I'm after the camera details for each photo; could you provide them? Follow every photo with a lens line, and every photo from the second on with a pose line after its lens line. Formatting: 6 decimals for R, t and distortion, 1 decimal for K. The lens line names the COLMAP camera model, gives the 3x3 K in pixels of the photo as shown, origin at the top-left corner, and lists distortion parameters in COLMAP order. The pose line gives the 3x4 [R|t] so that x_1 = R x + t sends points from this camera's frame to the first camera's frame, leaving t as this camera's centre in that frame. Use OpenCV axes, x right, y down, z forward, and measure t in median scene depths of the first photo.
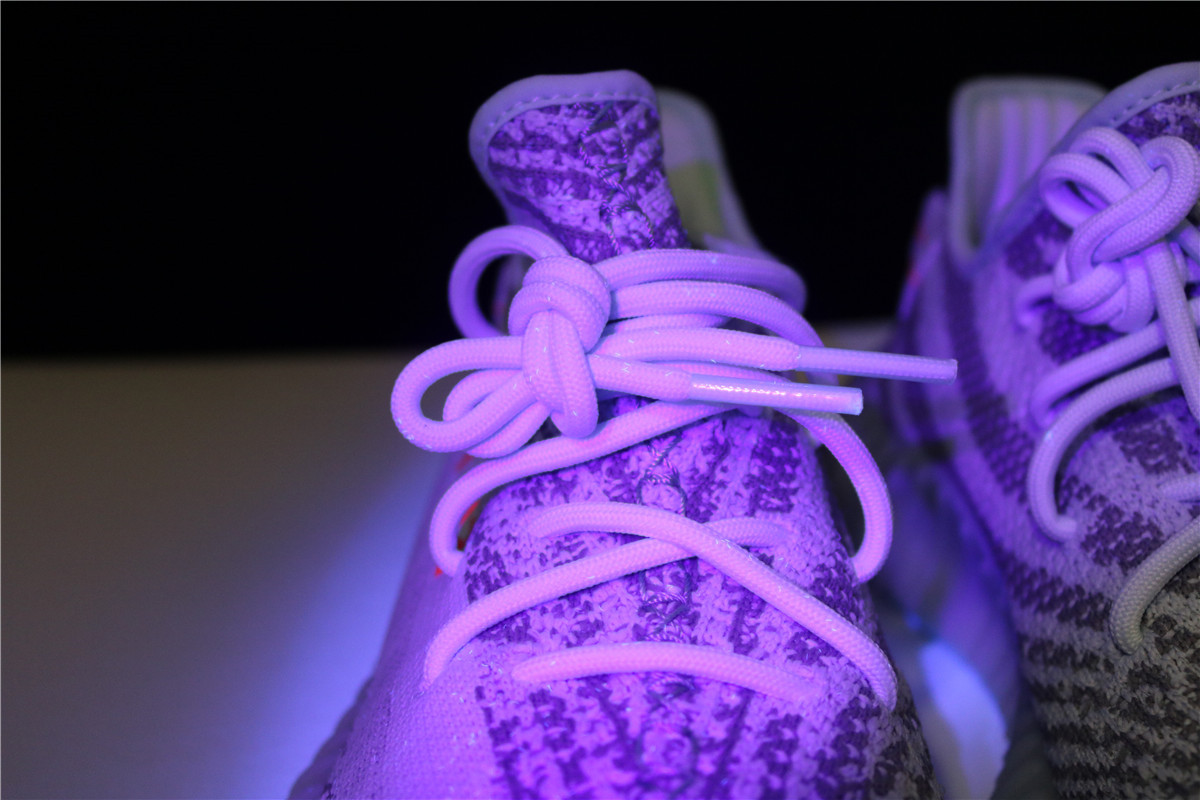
lens RADIAL K [[1300.5, 0, 589.2], [0, 1300.5, 394.3], [0, 0, 1]] dist [-0.062545, 0.000000]
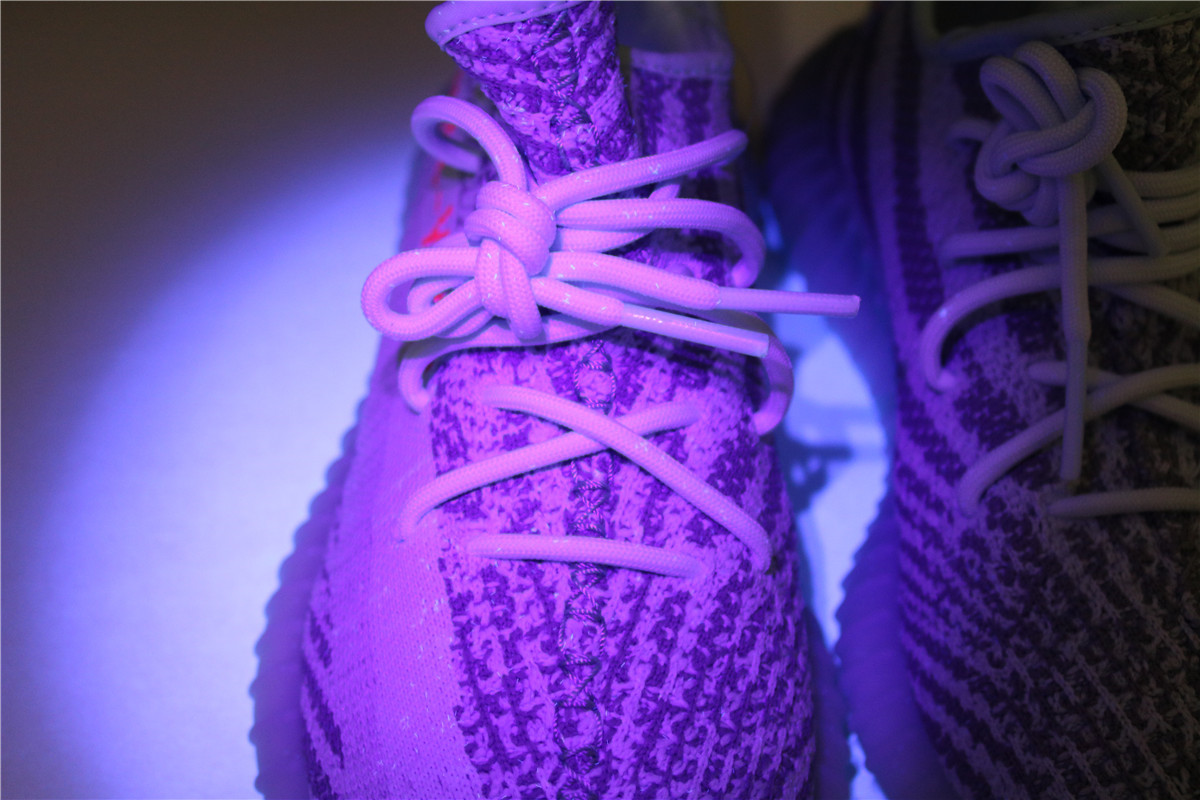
lens RADIAL K [[1300.5, 0, 577.5], [0, 1300.5, 412.0], [0, 0, 1]] dist [-0.062545, 0.000000]
pose [[0.999383, 0.032048, 0.014366, 0.023949], [-0.034907, 0.861368, 0.506780, -0.507589], [0.003867, -0.506969, 0.861956, -0.026995]]
